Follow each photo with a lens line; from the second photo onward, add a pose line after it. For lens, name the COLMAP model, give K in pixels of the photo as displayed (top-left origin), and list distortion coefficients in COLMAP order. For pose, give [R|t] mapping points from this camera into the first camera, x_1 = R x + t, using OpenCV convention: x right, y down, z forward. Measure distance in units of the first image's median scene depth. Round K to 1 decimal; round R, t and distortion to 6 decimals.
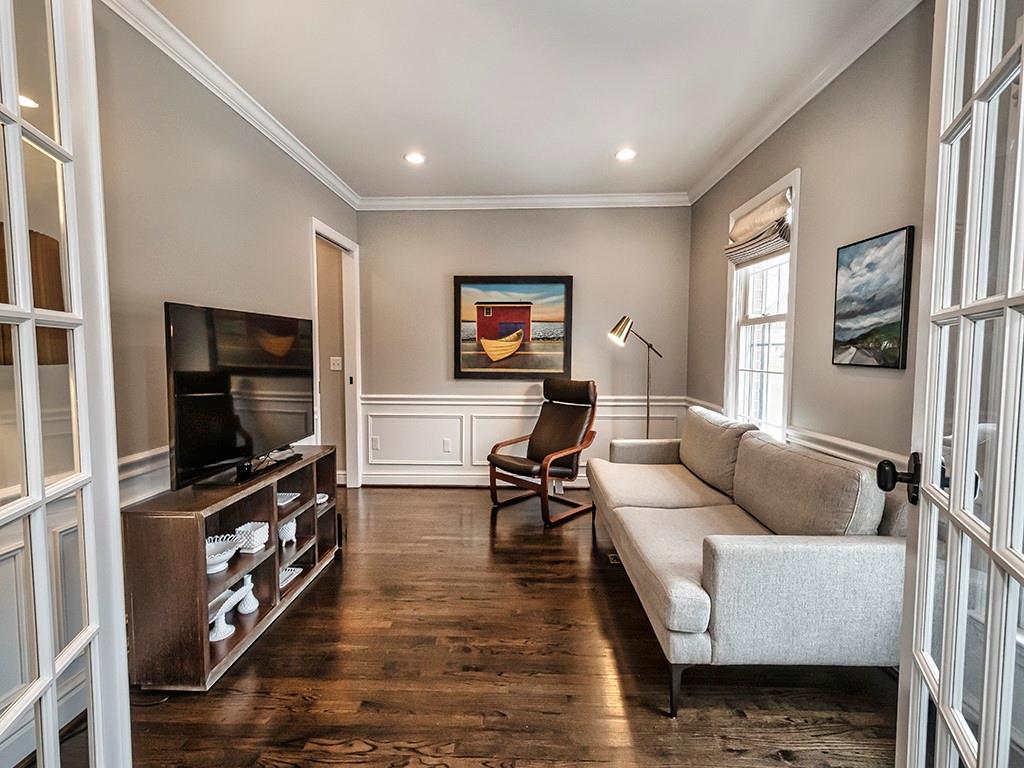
lens RADIAL K [[453.7, 0, 512.0], [0, 453.7, 384.0], [0, 0, 1]] dist [0.000434, 0.000010]
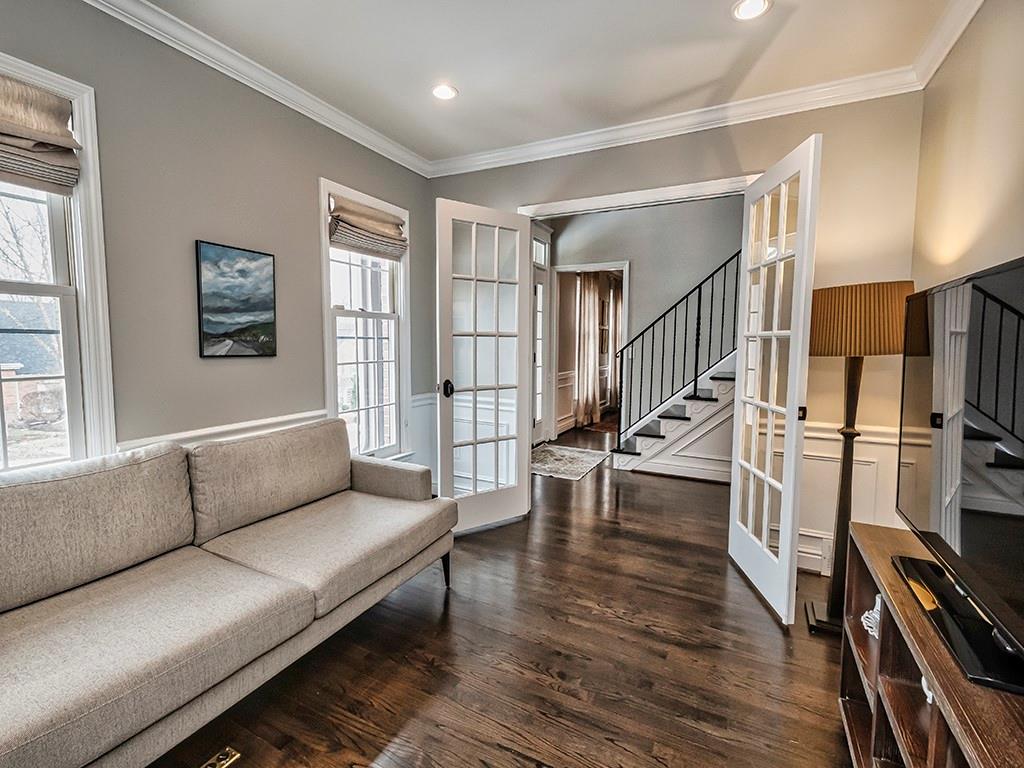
lens RADIAL K [[453.7, 0, 512.0], [0, 453.7, 384.0], [0, 0, 1]] dist [0.000434, 0.000010]
pose [[-0.903888, -0.046883, 0.425193, -0.358405], [0.022295, 0.987462, 0.156277, -0.133050], [-0.427188, 0.150736, -0.891509, 1.716946]]
